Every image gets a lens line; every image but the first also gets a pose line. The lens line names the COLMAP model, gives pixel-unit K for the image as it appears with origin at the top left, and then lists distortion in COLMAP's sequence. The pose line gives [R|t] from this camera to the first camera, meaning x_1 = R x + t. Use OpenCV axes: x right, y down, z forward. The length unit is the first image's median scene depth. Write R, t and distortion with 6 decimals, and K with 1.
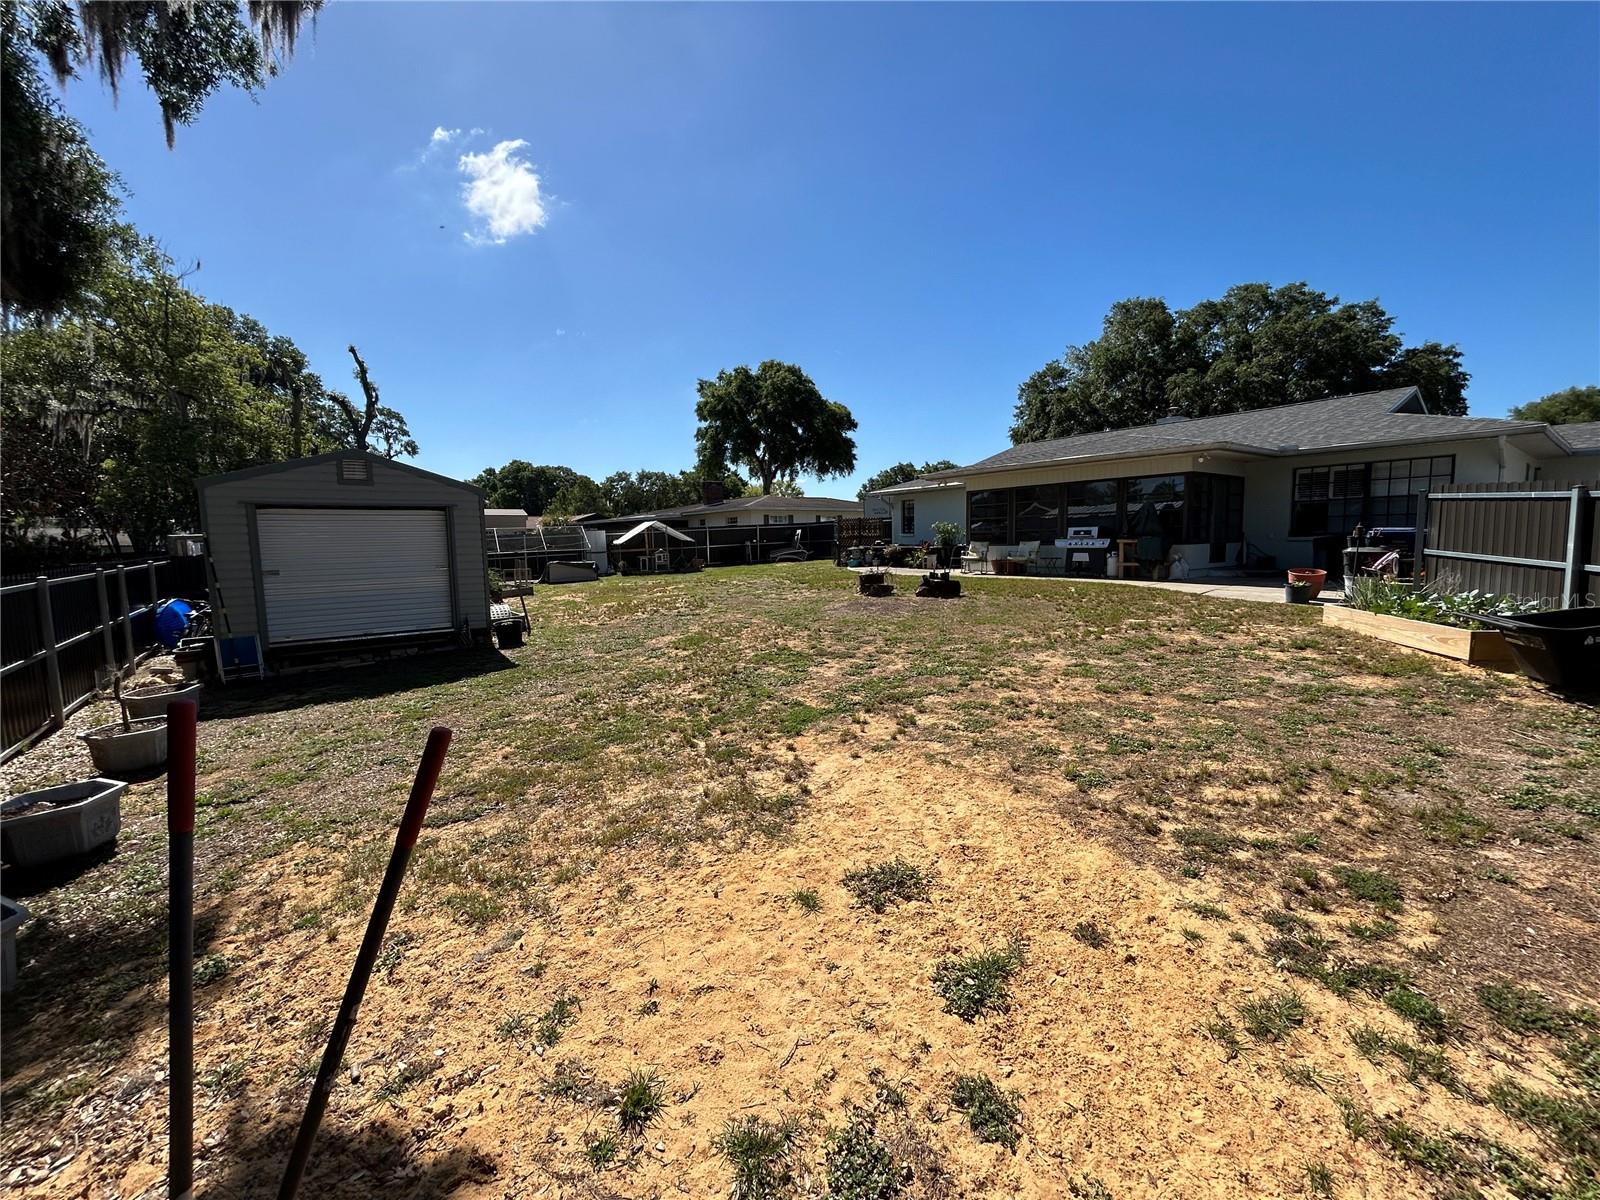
lens RADIAL K [[645.2, 0, 796.8], [0, 645.2, 597.9], [0, 0, 1]] dist [-0.000320, -0.000447]
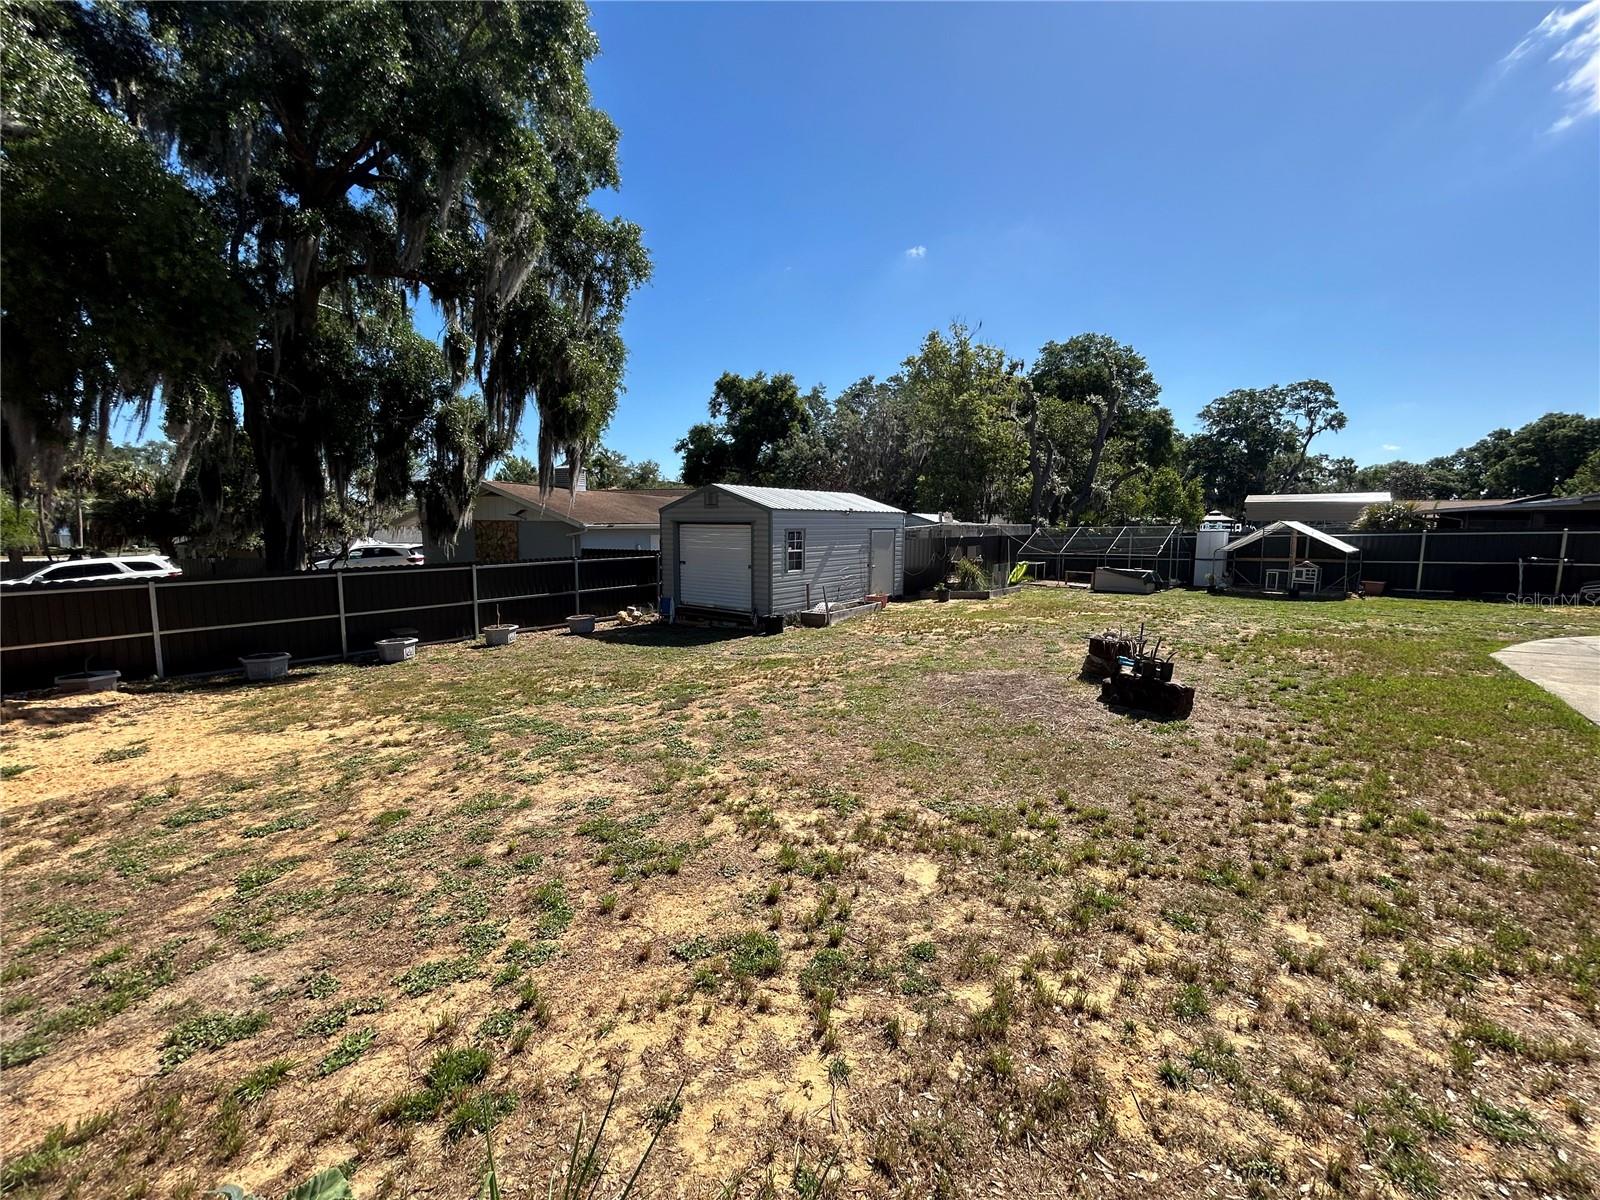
lens RADIAL K [[642.6, 0, 801.7], [0, 642.6, 599.5], [0, 0, 1]] dist [0.000440, -0.000008]
pose [[0.249888, 0.133366, -0.959046, 0.133977], [-0.101407, 0.988627, 0.111057, -0.024399], [0.962950, 0.069502, 0.260570, 0.133590]]
